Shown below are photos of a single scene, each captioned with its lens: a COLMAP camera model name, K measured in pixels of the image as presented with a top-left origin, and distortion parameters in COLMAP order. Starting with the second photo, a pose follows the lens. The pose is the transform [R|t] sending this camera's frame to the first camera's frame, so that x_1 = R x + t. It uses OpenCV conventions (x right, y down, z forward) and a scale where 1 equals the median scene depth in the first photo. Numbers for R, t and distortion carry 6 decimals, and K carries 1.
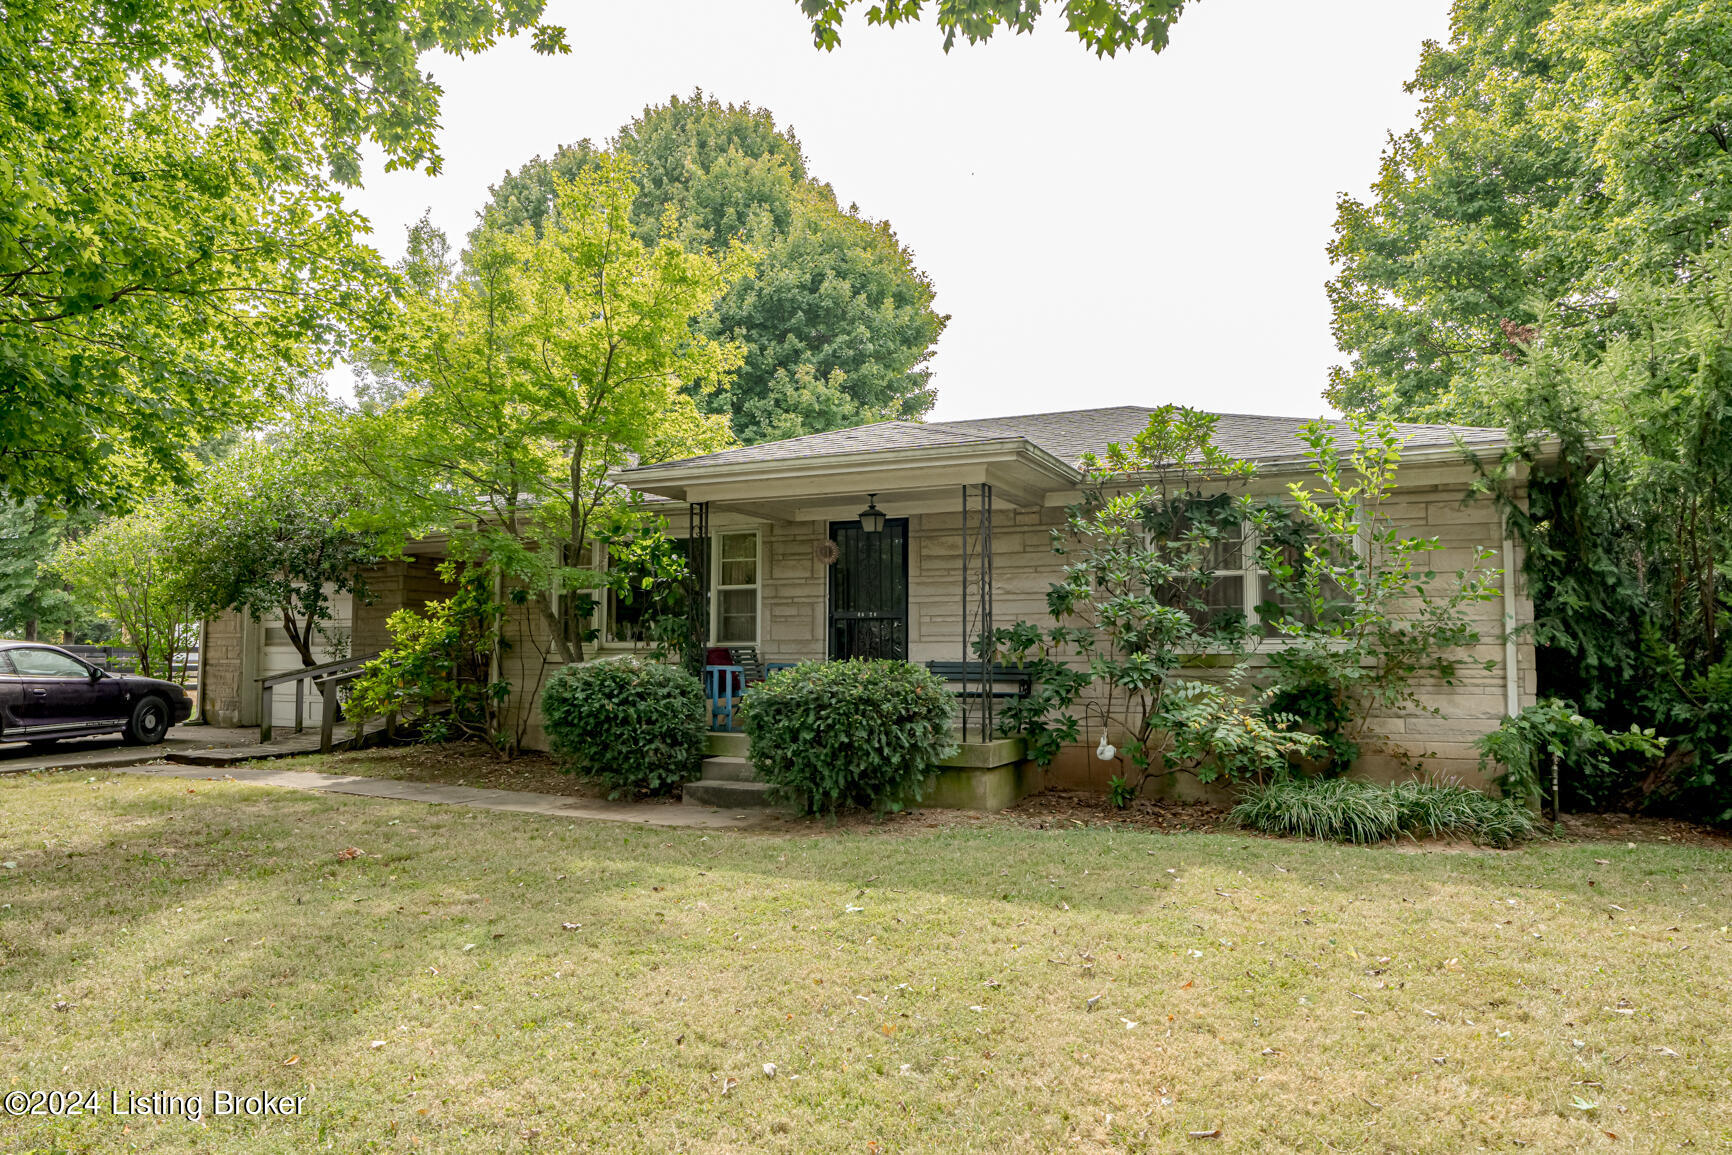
lens RADIAL K [[1148.3, 0, 866.4], [0, 1148.3, 540.7], [0, 0, 1]] dist [-0.003723, -0.000640]
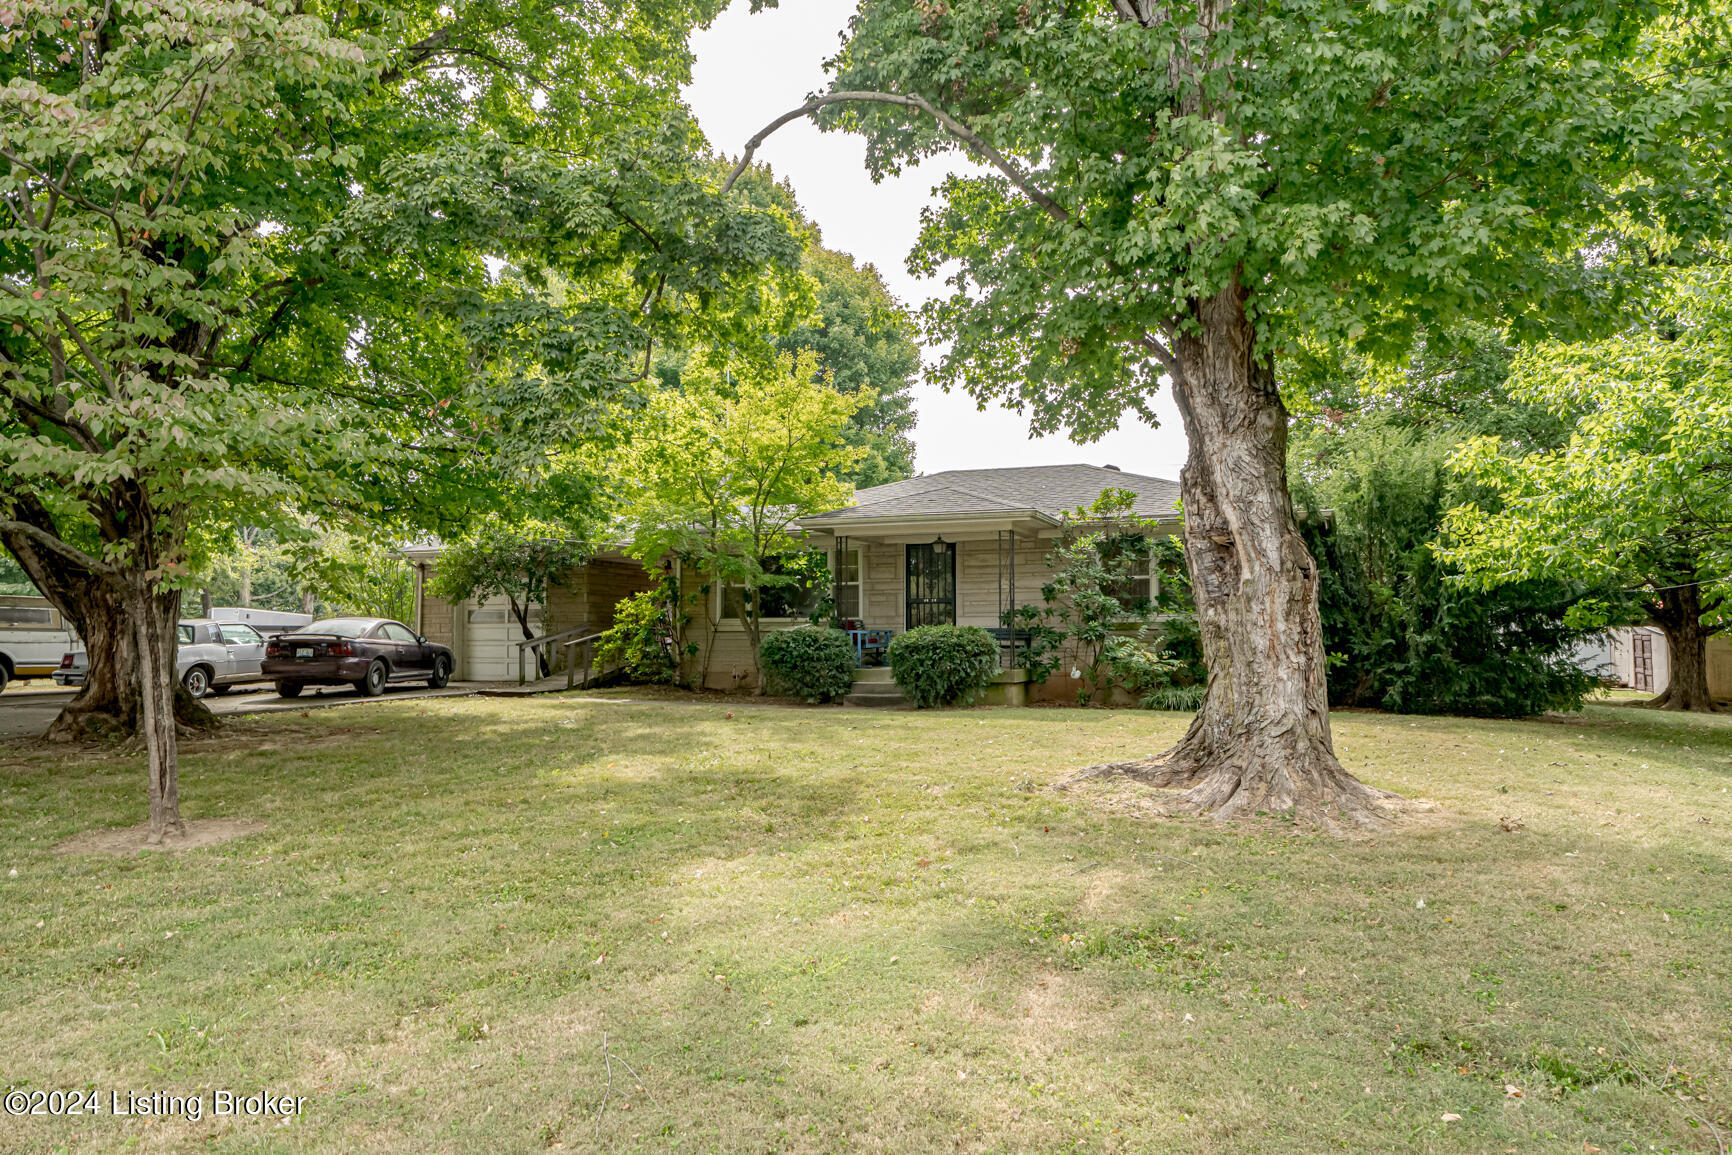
lens RADIAL K [[1167.3, 0, 866.0], [0, 1167.3, 577.5], [0, 0, 1]] dist [-0.000788, 0.000006]
pose [[0.998362, -0.001914, 0.057189, -0.226843], [-0.000862, 0.998824, 0.048484, -0.061493], [-0.057214, -0.048454, 0.997185, -0.820939]]
